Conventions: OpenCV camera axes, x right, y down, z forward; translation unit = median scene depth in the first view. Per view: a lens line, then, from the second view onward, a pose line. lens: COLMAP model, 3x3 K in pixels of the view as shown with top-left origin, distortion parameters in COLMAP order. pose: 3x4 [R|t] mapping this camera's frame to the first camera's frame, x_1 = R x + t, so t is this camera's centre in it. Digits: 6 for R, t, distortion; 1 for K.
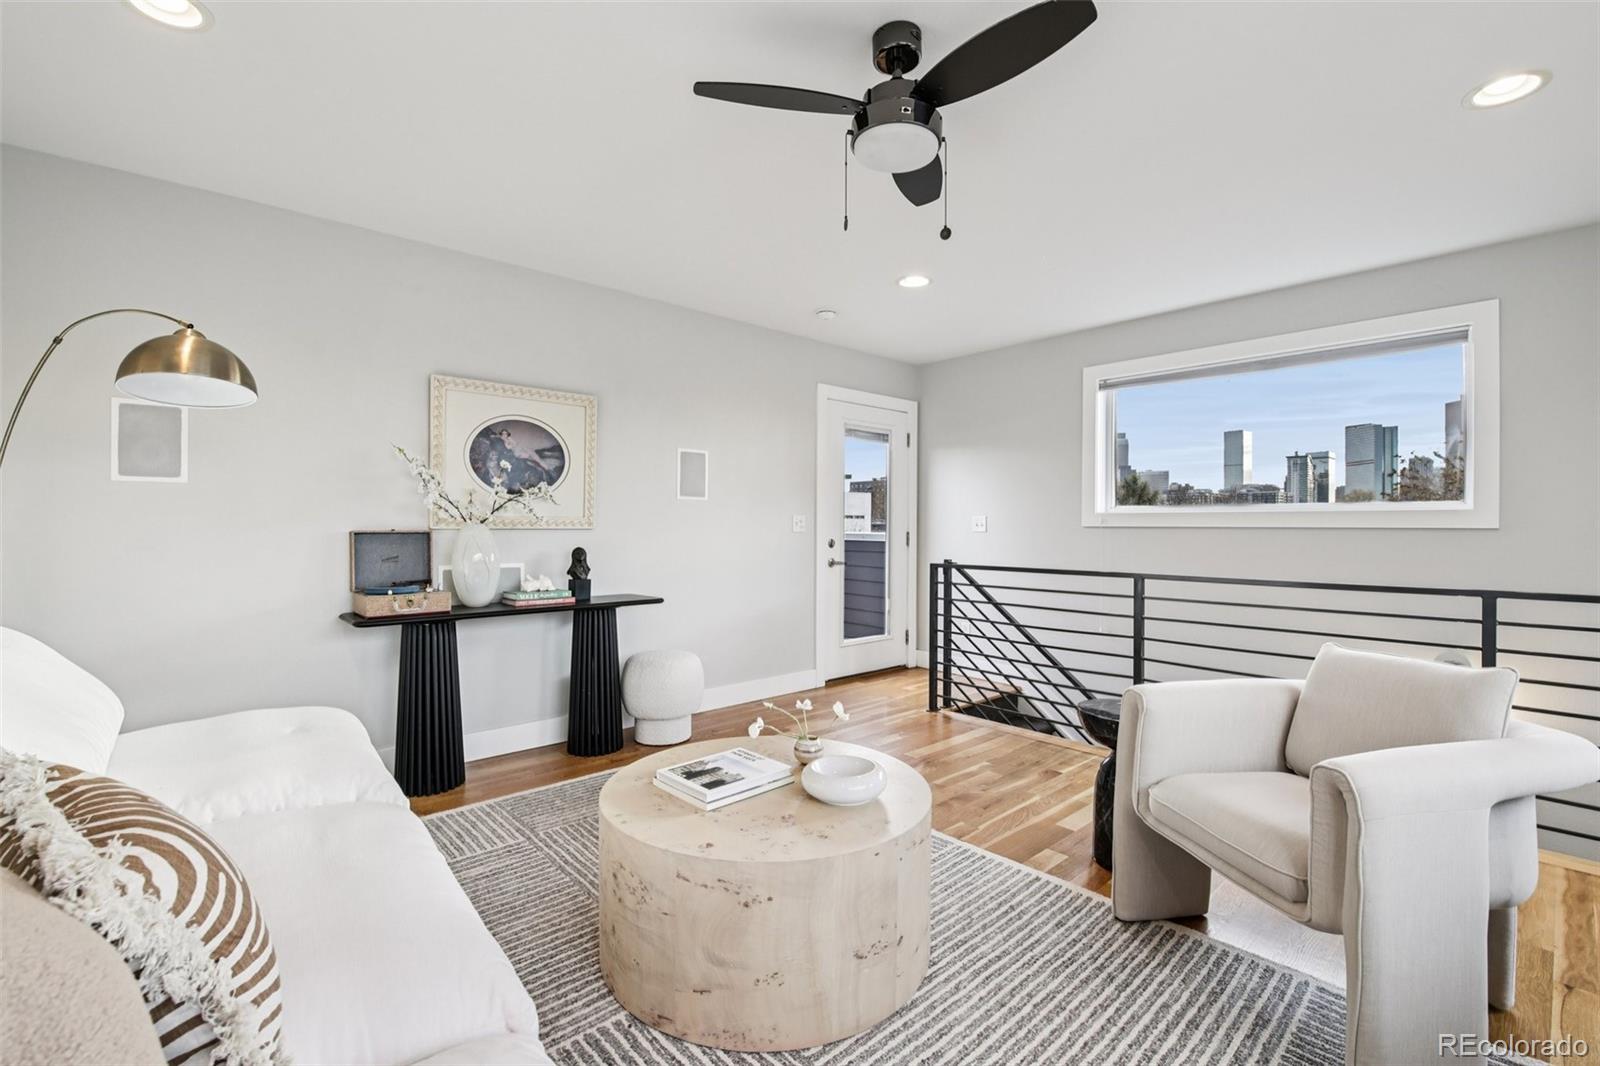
lens RADIAL K [[698.5, 0, 794.5], [0, 698.5, 528.6], [0, 0, 1]] dist [-0.001353, -0.010034]
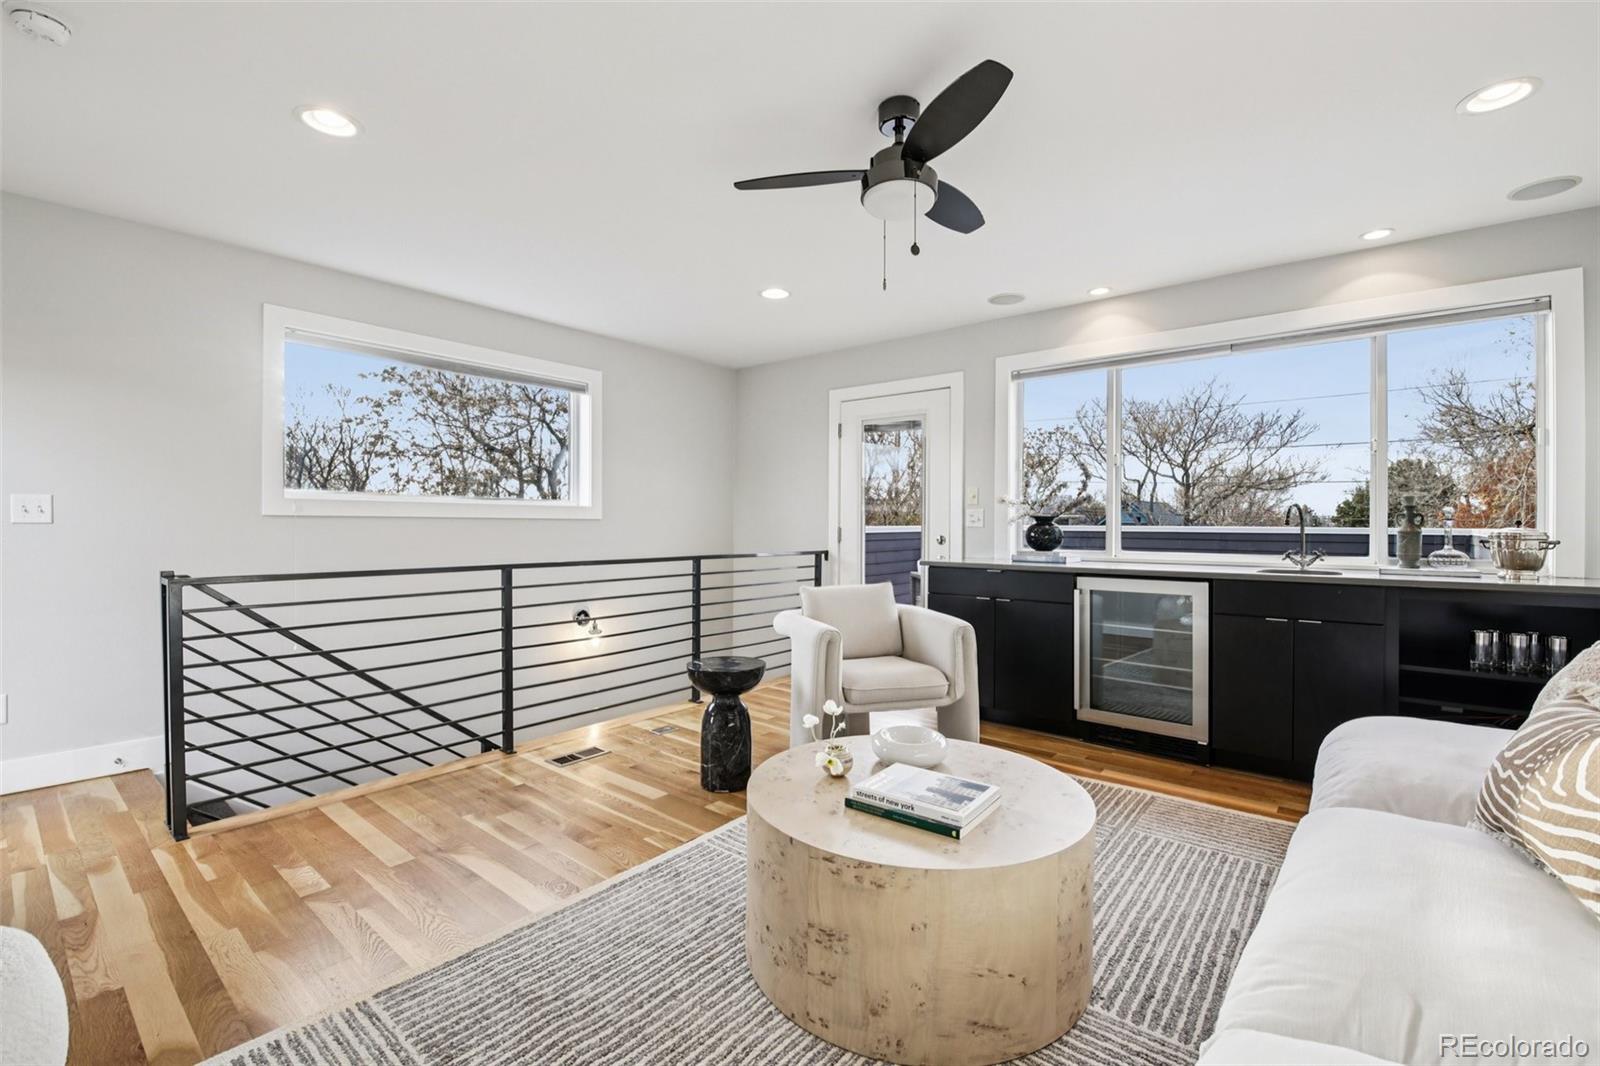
lens RADIAL K [[698.5, 0, 794.5], [0, 698.5, 528.6], [0, 0, 1]] dist [-0.001353, -0.010034]
pose [[-0.153191, -0.013253, 0.988108, -0.559722], [-0.003973, 0.999910, 0.012795, -0.000740], [-0.988189, -0.001966, -0.153230, 0.762268]]
